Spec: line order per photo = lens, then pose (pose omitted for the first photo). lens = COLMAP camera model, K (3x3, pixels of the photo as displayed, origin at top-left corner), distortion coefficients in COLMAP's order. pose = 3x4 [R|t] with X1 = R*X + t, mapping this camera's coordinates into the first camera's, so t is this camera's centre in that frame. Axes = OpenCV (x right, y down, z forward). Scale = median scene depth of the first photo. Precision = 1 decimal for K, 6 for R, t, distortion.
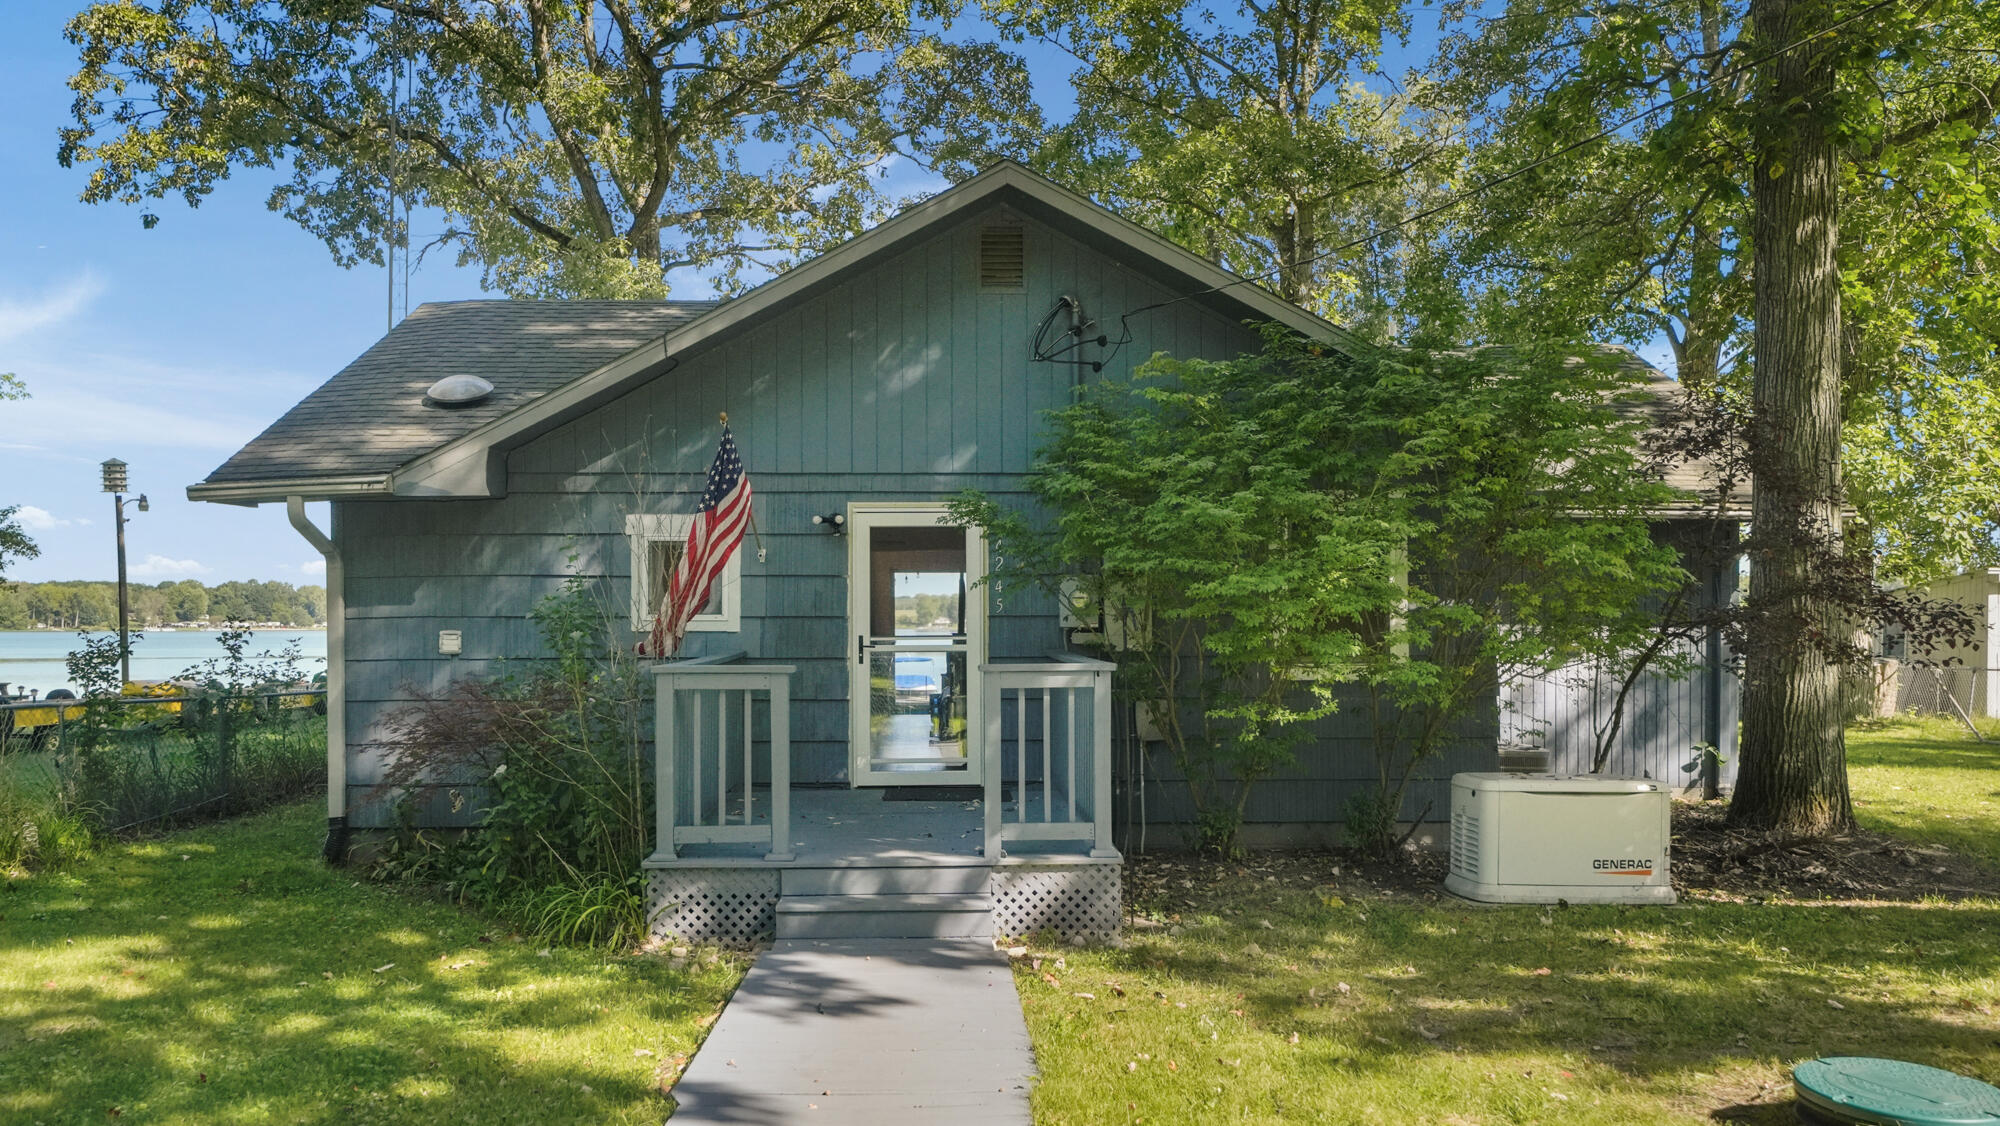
lens RADIAL K [[1479.5, 0, 1001.1], [0, 1479.5, 624.1], [0, 0, 1]] dist [0.009089, 0.003520]
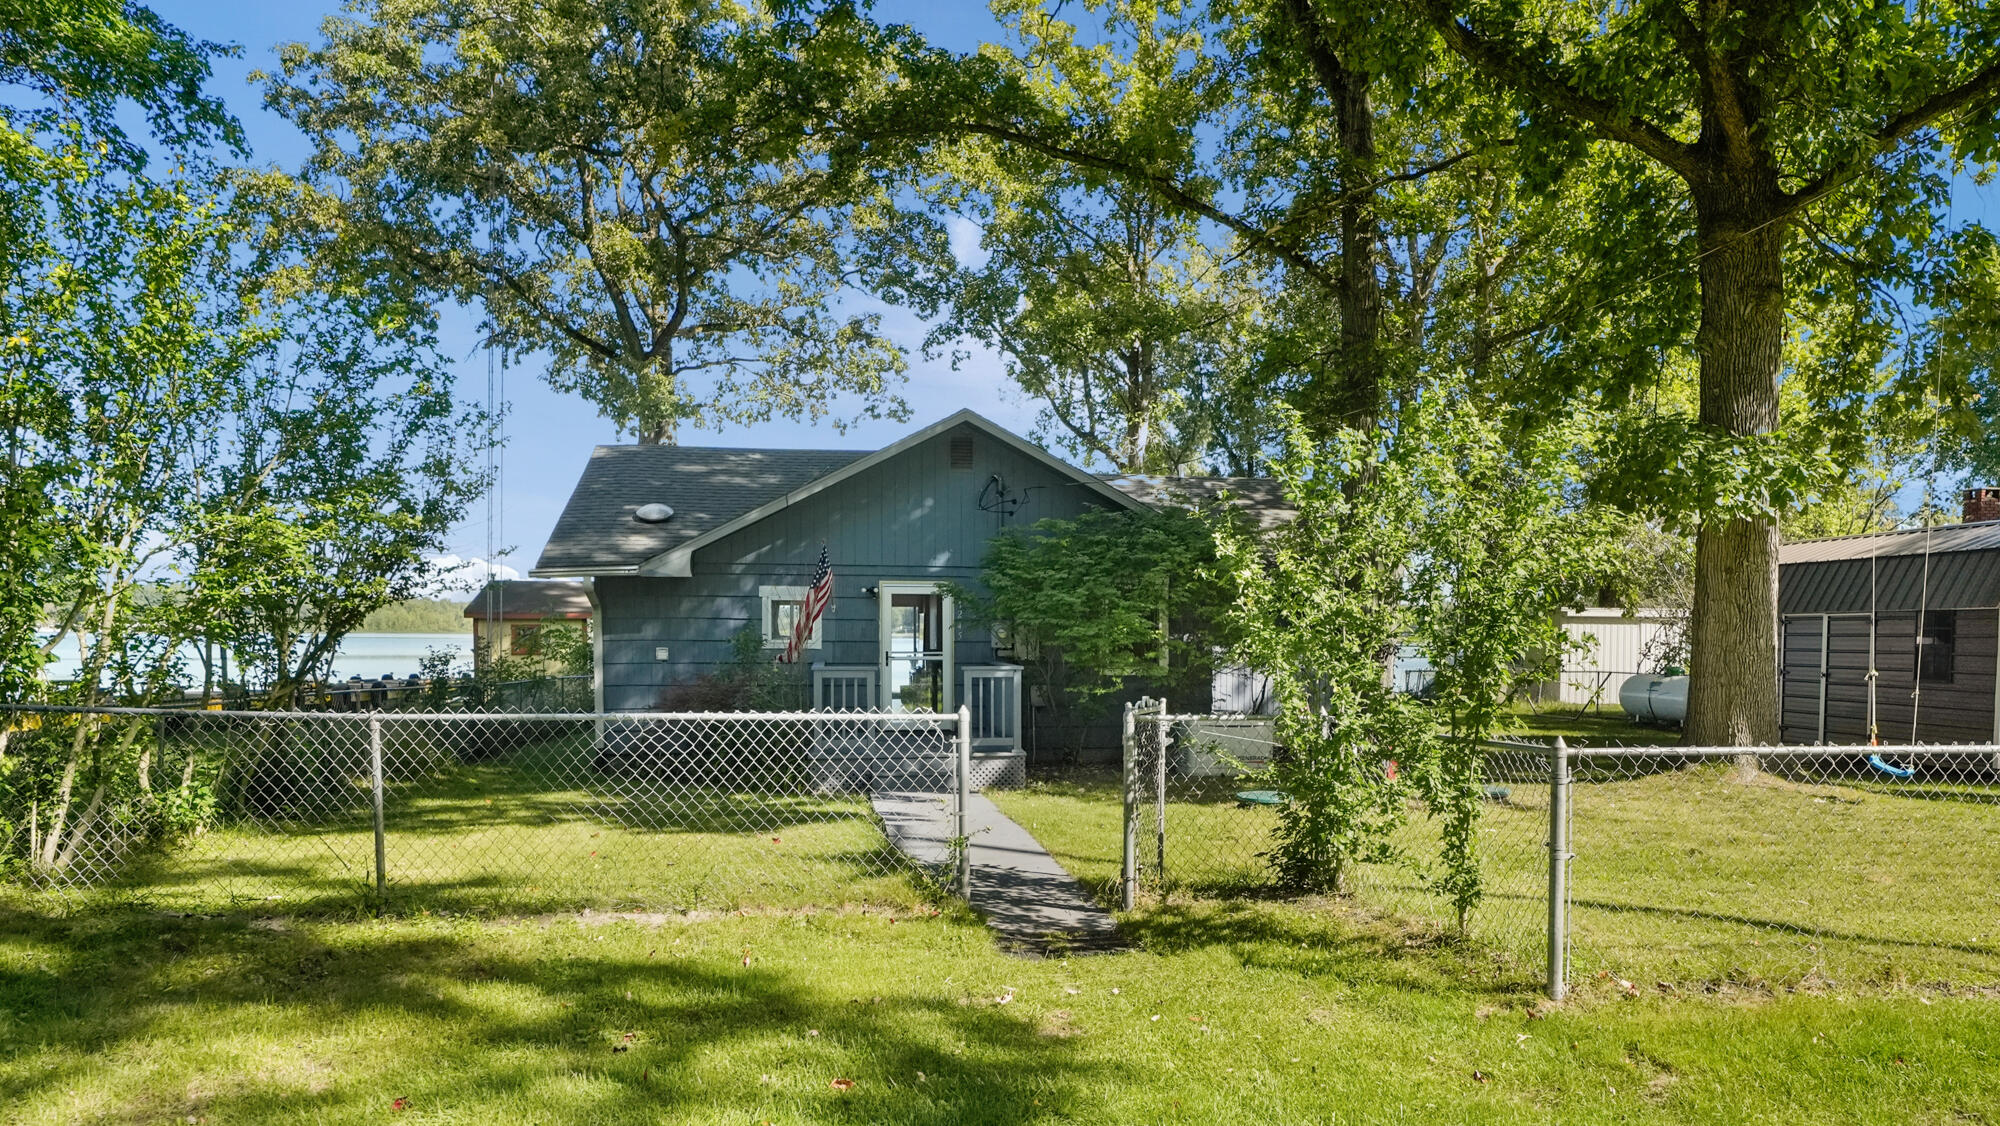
lens RADIAL K [[1120.7, 0, 1000.0], [0, 1120.7, 563.0], [0, 0, 1]] dist [0.019696, -0.000798]
pose [[0.997631, 0.009309, 0.068160, -0.036314], [-0.004802, 0.997809, -0.065990, -0.008344], [-0.068625, 0.065506, 0.995490, -0.336600]]
